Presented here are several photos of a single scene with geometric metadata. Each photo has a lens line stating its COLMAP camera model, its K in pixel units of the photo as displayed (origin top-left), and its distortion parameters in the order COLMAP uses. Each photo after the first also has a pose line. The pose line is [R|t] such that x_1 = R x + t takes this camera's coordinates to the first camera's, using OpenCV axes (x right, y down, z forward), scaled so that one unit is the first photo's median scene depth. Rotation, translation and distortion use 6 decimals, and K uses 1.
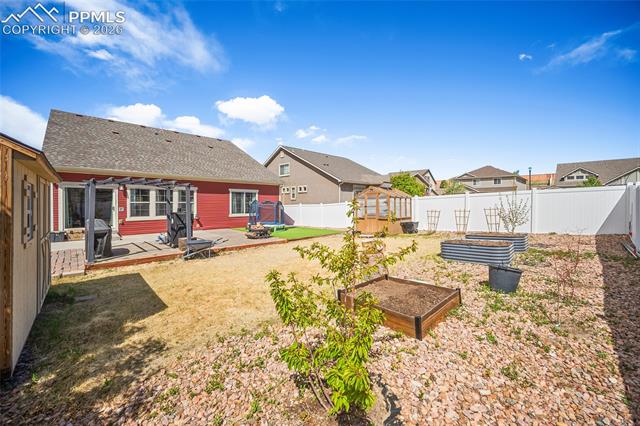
lens RADIAL K [[253.2, 0, 321.7], [0, 253.2, 210.7], [0, 0, 1]] dist [0.000205, -0.000027]
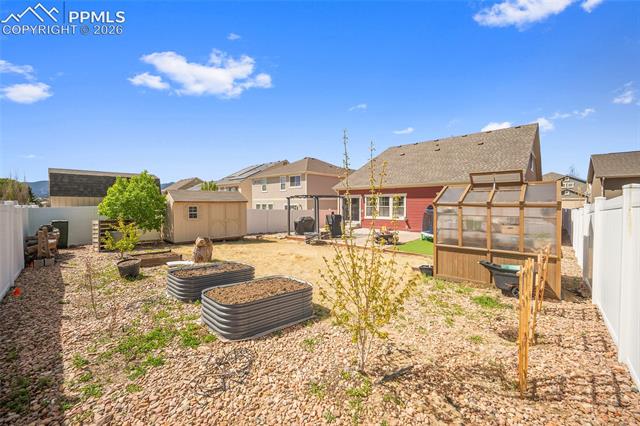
lens RADIAL K [[253.2, 0, 321.7], [0, 253.2, 210.7], [0, 0, 1]] dist [0.000205, -0.000027]
pose [[0.040507, 0.033737, -0.998610, 0.635191], [-0.022004, 0.999218, 0.032865, -0.043862], [0.998937, 0.020642, 0.041218, 0.576085]]
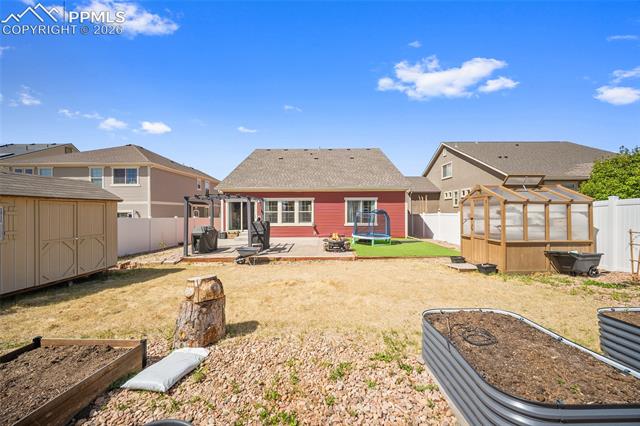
lens RADIAL K [[253.2, 0, 321.7], [0, 253.2, 210.7], [0, 0, 1]] dist [0.000205, -0.000027]
pose [[0.706723, -0.003053, -0.707484, 0.302306], [-0.015093, 0.999698, -0.019390, -0.016075], [0.707329, 0.024382, 0.706464, 0.255529]]
